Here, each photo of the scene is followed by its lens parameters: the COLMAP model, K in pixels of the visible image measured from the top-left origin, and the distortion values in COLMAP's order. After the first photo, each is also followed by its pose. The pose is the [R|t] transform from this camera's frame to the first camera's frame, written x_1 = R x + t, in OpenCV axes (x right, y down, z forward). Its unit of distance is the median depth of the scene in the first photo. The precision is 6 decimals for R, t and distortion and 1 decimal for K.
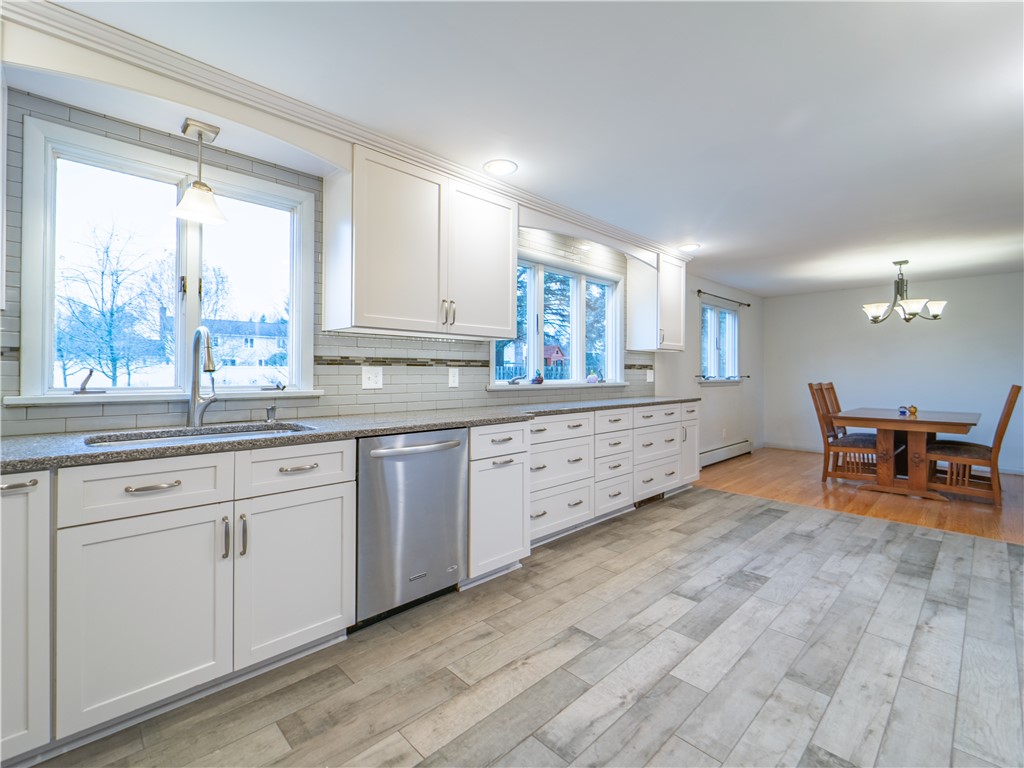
lens RADIAL K [[459.4, 0, 496.4], [0, 459.4, 368.3], [0, 0, 1]] dist [0.002840, -0.004382]
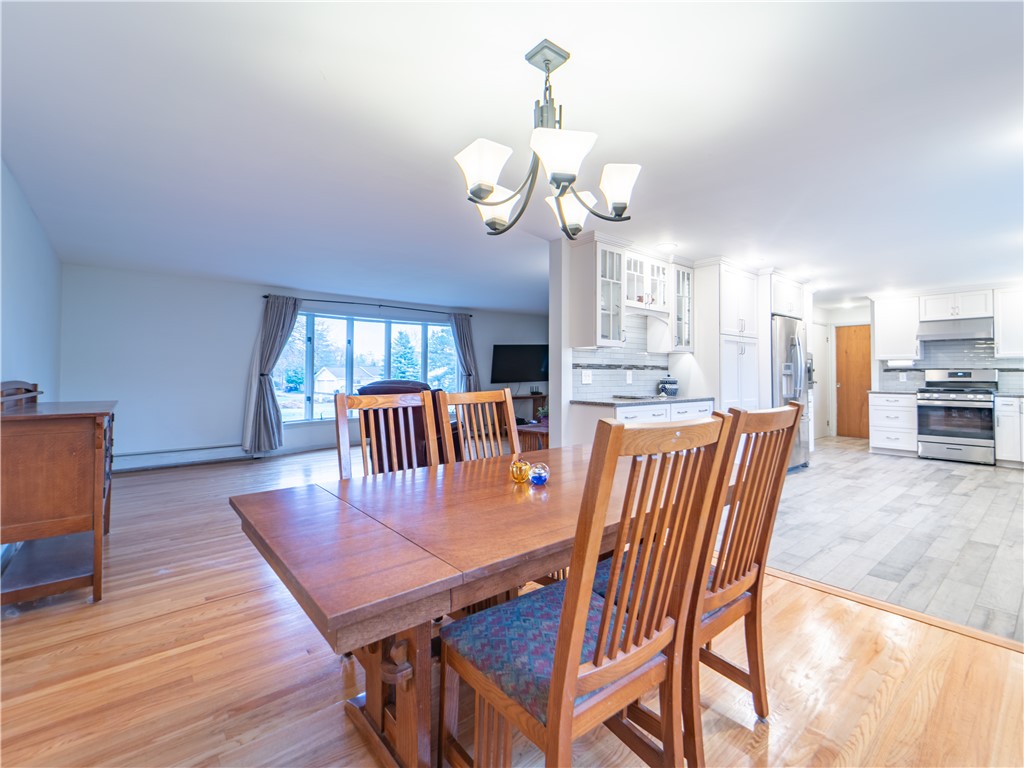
lens RADIAL K [[459.4, 0, 544.5], [0, 459.4, 364.3], [0, 0, 1]] dist [0.002840, -0.004382]
pose [[-0.999466, -0.004004, 0.032421, 1.556974], [-0.005060, 0.999457, -0.032551, 0.032277], [-0.032273, -0.032698, -0.998944, 2.426321]]
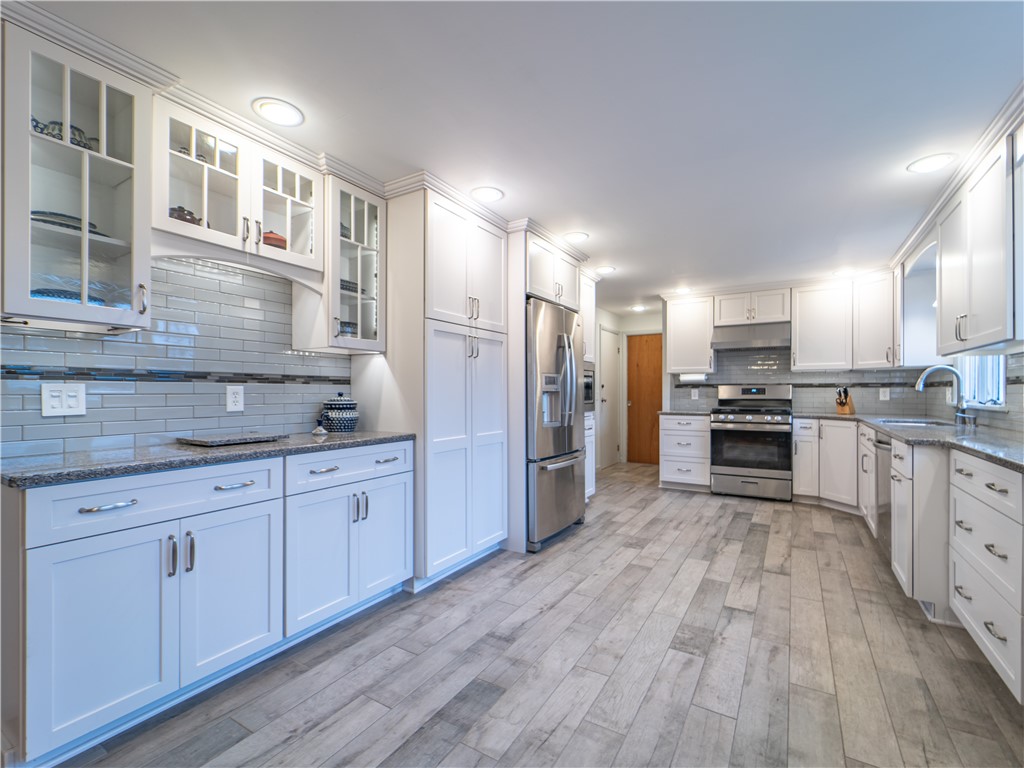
lens RADIAL K [[459.4, 0, 514.0], [0, 459.4, 391.4], [0, 0, 1]] dist [0.002840, -0.004382]
pose [[-0.962856, -0.001557, -0.270010, 1.021262], [0.001460, 0.999939, -0.010974, 0.019448], [0.270010, -0.010961, -0.962795, 1.619271]]
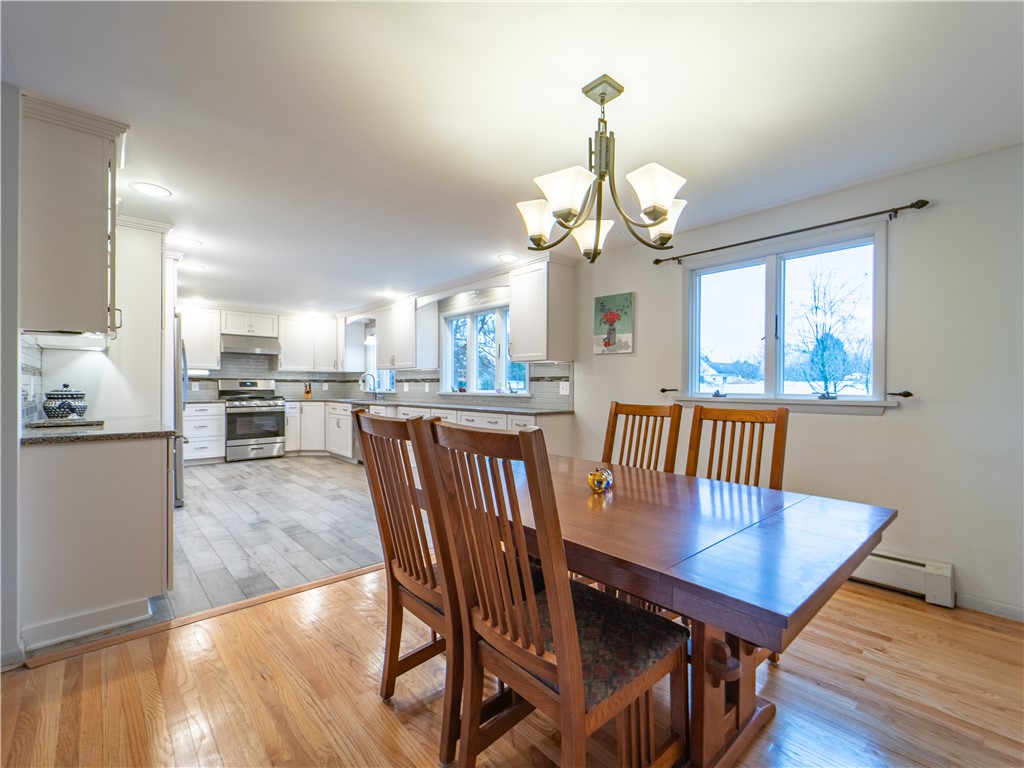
lens RADIAL K [[459.4, 0, 549.6], [0, 459.4, 389.3], [0, 0, 1]] dist [0.002840, -0.004382]
pose [[0.030650, 0.005058, -0.999517, 2.264438], [0.005936, 0.999969, 0.005242, 0.023639], [0.999513, -0.006094, 0.030619, 1.696080]]
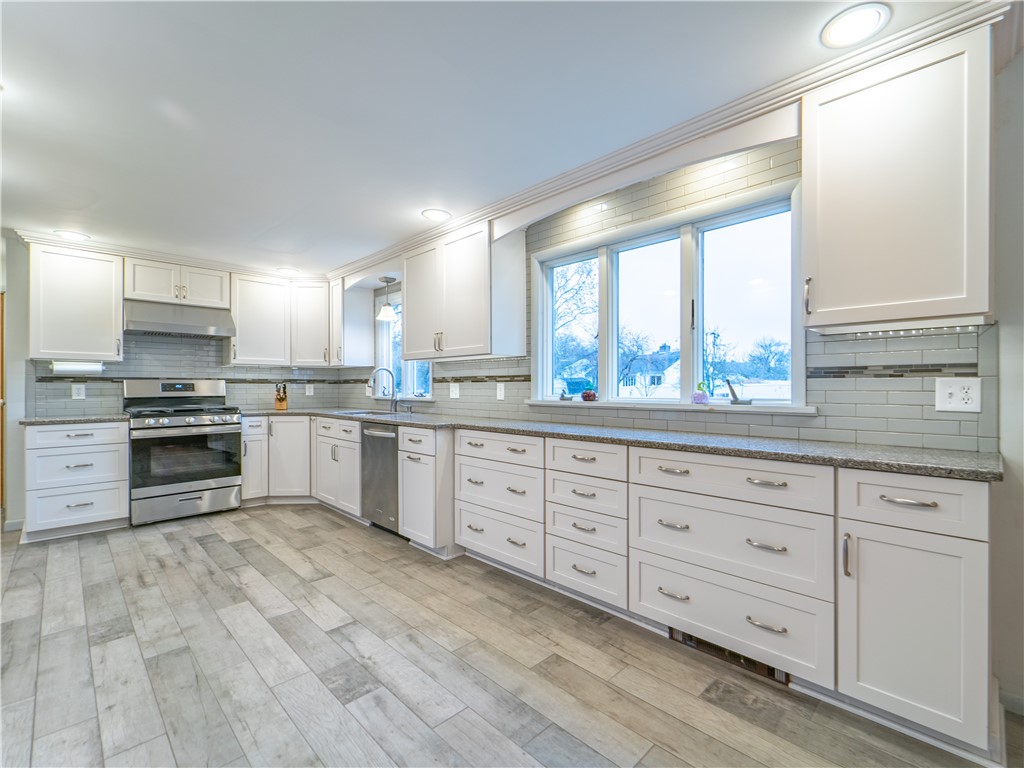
lens RADIAL K [[459.4, 0, 553.1], [0, 459.4, 387.4], [0, 0, 1]] dist [0.002840, -0.004382]
pose [[0.074185, 0.000200, -0.997244, 1.203074], [0.011637, 0.999932, 0.001066, 0.011900], [0.997177, -0.011684, 0.074178, 1.192480]]
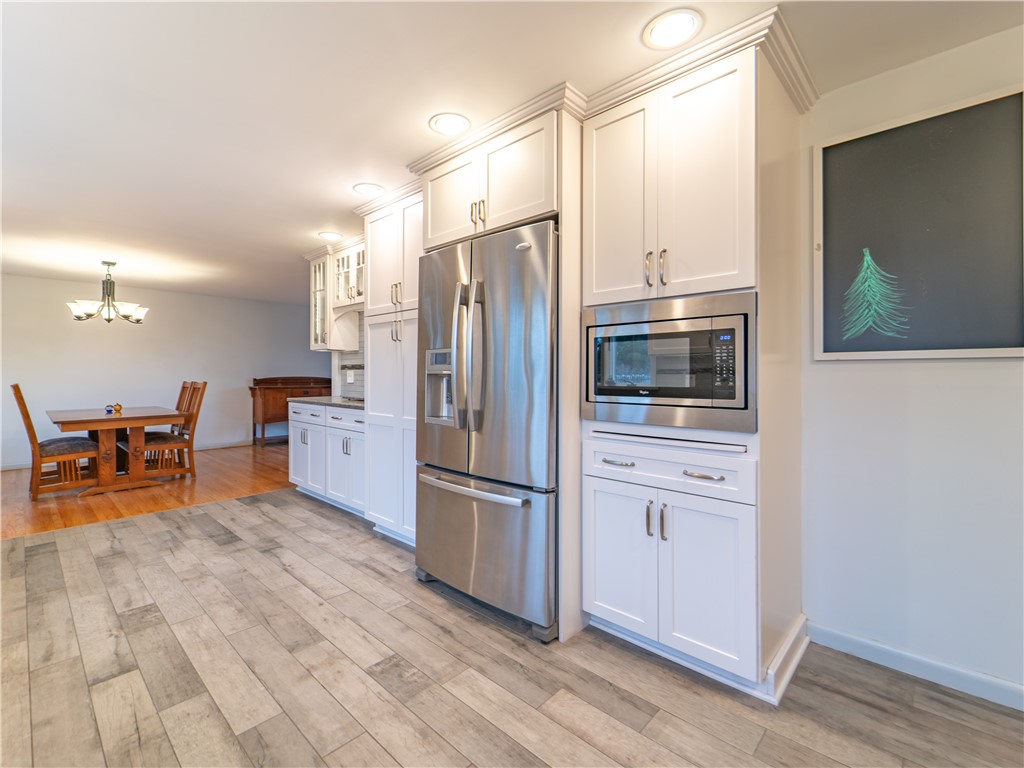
lens RADIAL K [[459.4, 0, 481.3], [0, 459.4, 372.5], [0, 0, 1]] dist [0.002840, -0.004382]
pose [[-0.040767, -0.000398, 0.999169, -0.305326], [-0.011085, 0.999939, -0.000054, 0.001803], [-0.999107, -0.011078, -0.040769, 0.388914]]
